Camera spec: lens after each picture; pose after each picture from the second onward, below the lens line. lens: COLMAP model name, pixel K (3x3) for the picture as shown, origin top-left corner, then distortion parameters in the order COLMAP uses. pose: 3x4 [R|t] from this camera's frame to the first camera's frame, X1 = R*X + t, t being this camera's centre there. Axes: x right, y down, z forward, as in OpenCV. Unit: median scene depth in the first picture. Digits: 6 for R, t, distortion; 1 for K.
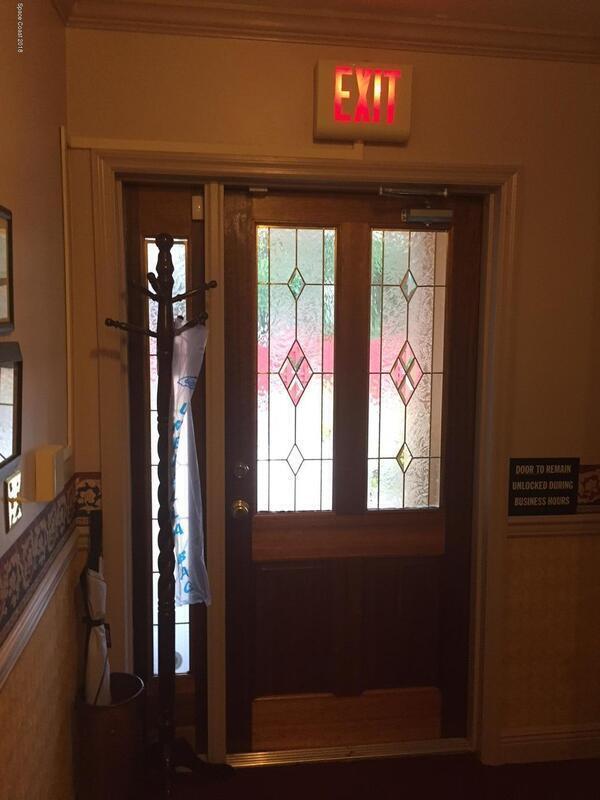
lens RADIAL K [[701.1, 0, 302.8], [0, 701.1, 396.0], [0, 0, 1]] dist [0.073856, -0.092080]
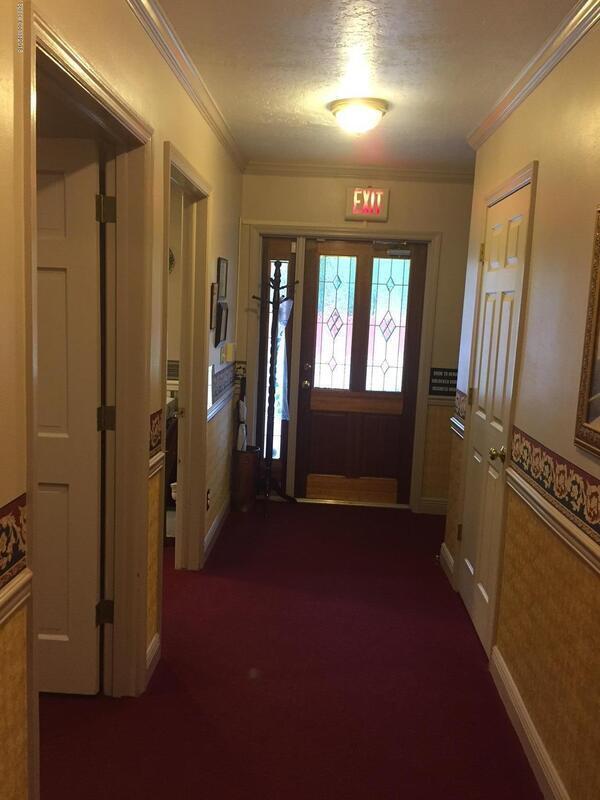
lens RADIAL K [[701.1, 0, 295.3], [0, 701.1, 401.0], [0, 0, 1]] dist [0.073856, -0.092080]
pose [[0.984010, 0.064300, -0.166102, 0.256716], [-0.056570, 0.997102, 0.050862, 0.107376], [0.168891, -0.040652, 0.984796, -1.213265]]
